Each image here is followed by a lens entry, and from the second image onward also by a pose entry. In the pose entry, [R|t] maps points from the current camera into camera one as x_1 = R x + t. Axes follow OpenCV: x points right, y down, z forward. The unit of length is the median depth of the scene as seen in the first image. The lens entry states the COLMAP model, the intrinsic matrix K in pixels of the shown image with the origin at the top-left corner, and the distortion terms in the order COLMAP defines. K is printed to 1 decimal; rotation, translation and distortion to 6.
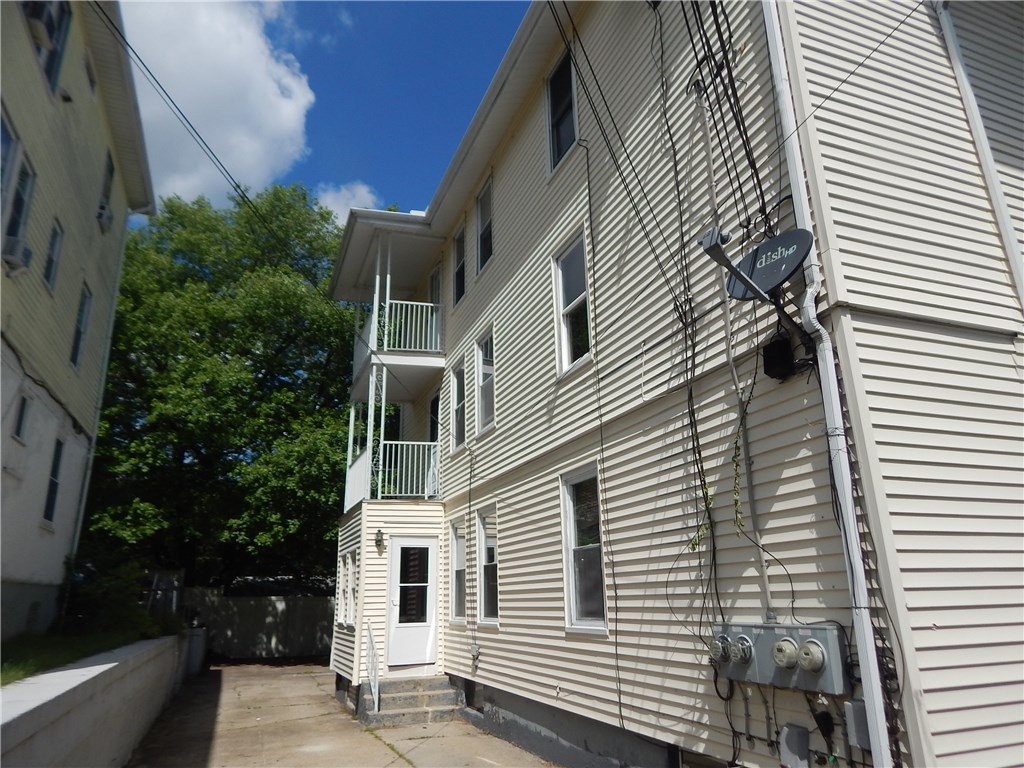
lens RADIAL K [[678.7, 0, 508.8], [0, 678.7, 387.0], [0, 0, 1]] dist [0.017846, -0.002879]
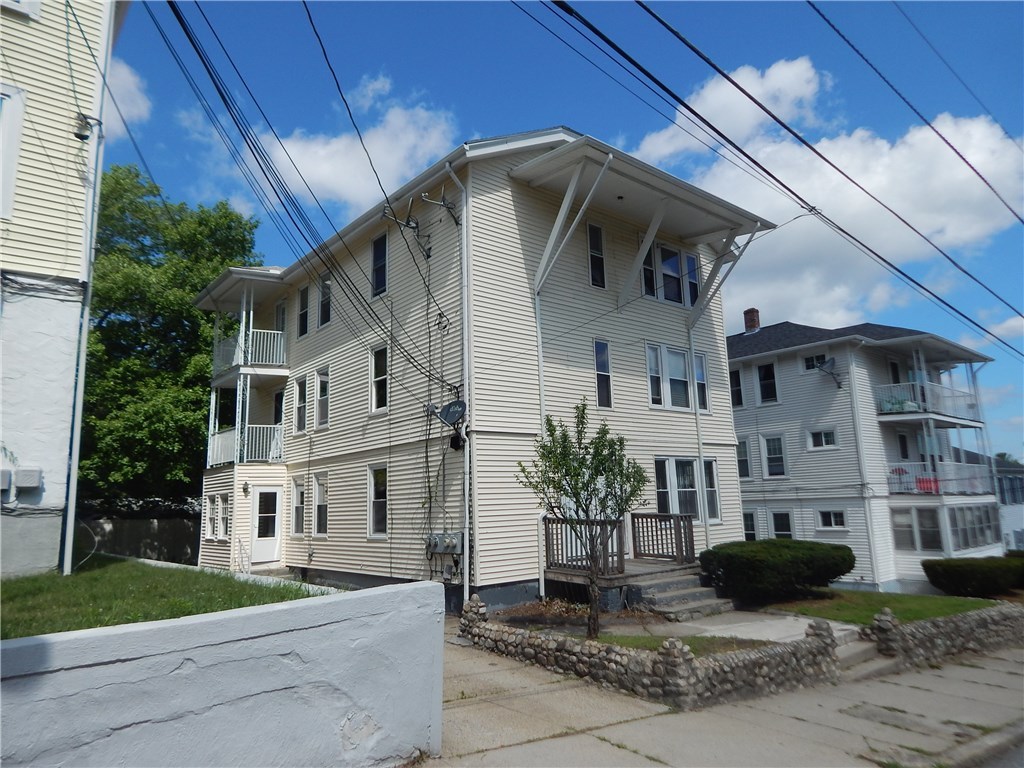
lens RADIAL K [[673.4, 0, 512.0], [0, 673.4, 384.0], [0, 0, 1]] dist [0.006554, -0.006883]
pose [[0.947604, 0.046817, 0.315999, -0.115320], [-0.082381, 0.991557, 0.100136, -0.242870], [-0.308643, -0.120921, 0.943460, -0.703810]]
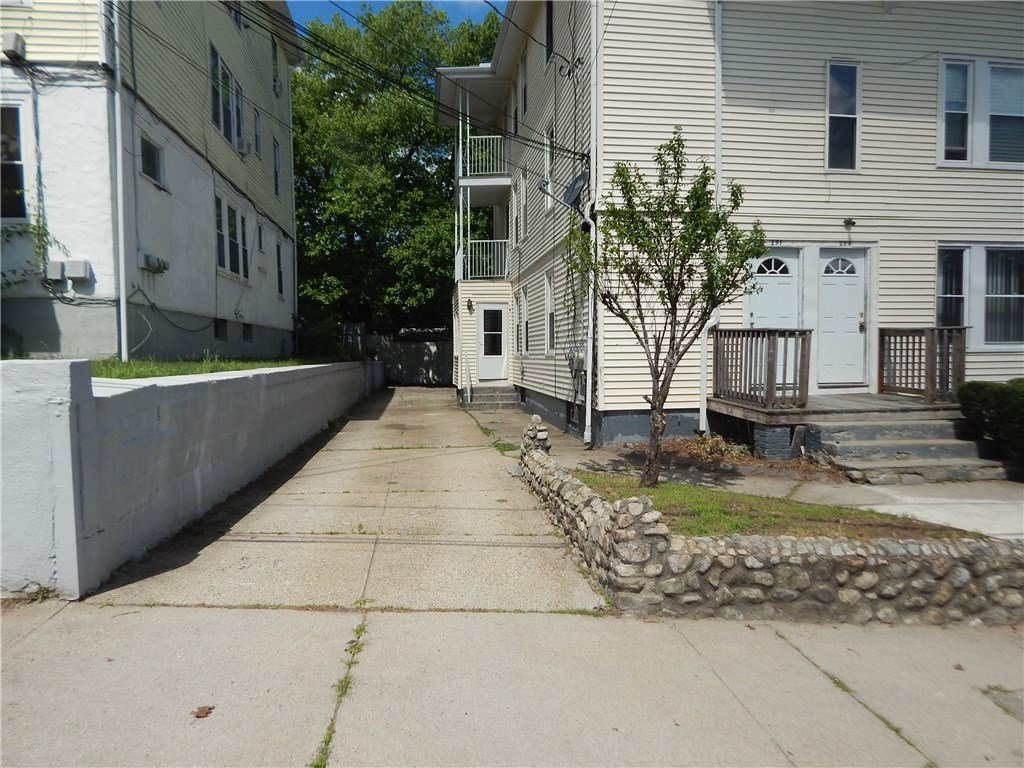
lens RADIAL K [[673.4, 0, 512.0], [0, 673.4, 384.0], [0, 0, 1]] dist [0.006554, -0.006883]
pose [[0.974737, 0.023152, -0.222153, 0.272006], [0.054835, 0.939370, 0.338493, -0.135083], [0.216521, -0.342124, 0.914369, -0.500315]]
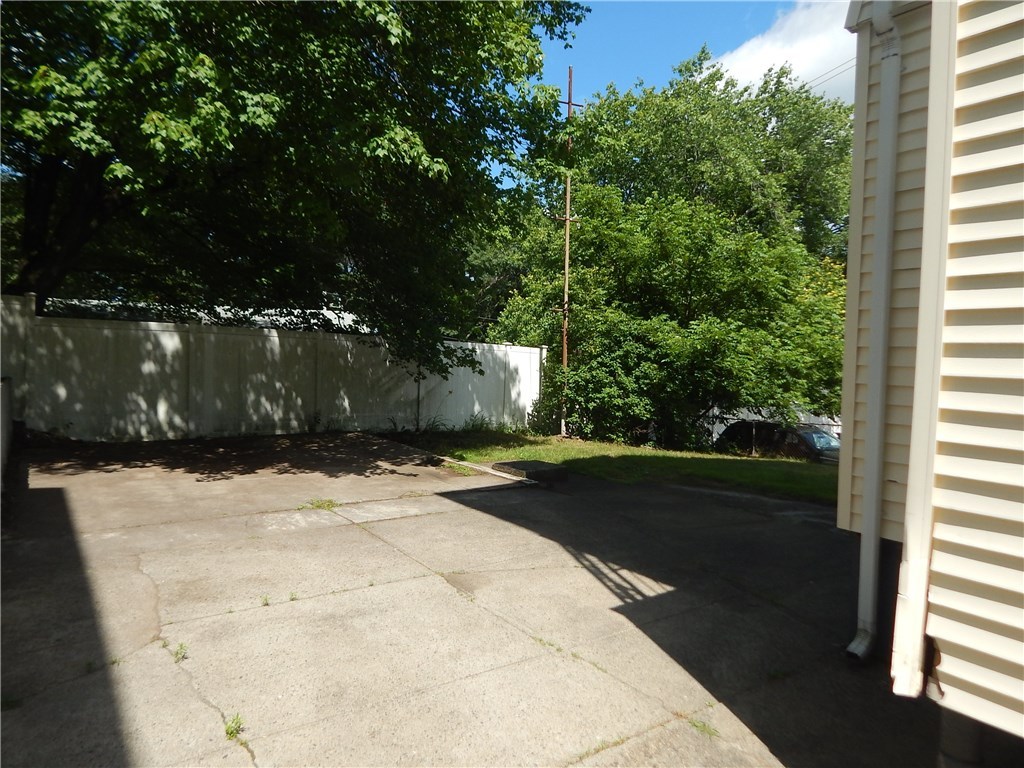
lens RADIAL K [[678.7, 0, 508.8], [0, 678.7, 387.0], [0, 0, 1]] dist [0.017846, -0.002879]
pose [[0.970909, 0.026133, 0.238018, -0.496391], [-0.106063, 0.938129, 0.329644, 0.377782], [-0.214677, -0.345299, 0.913609, 1.123667]]
